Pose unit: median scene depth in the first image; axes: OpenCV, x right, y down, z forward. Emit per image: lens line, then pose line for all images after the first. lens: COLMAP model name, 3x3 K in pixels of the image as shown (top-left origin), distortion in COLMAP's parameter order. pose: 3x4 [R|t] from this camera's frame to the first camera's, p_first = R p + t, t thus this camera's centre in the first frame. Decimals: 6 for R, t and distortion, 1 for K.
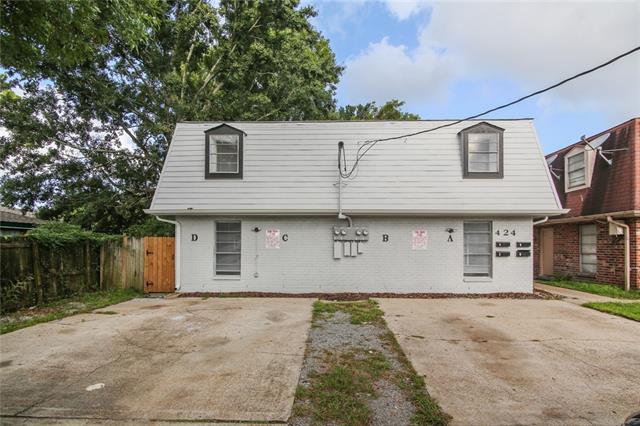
lens RADIAL K [[332.3, 0, 320.7], [0, 332.3, 243.8], [0, 0, 1]] dist [-0.000731, -0.000368]
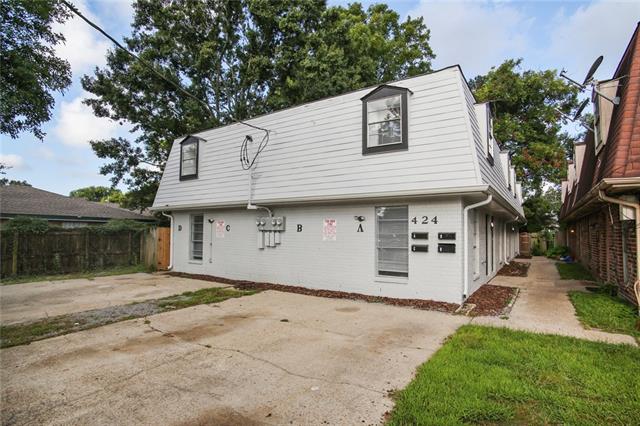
lens RADIAL K [[336.2, 0, 320.1], [0, 336.2, 221.1], [0, 0, 1]] dist [-0.044705, 0.000262]
pose [[0.845904, -0.015037, -0.533124, 0.761019], [-0.005527, 0.999302, -0.036956, -0.002030], [0.533307, 0.034208, 0.845230, 0.231926]]
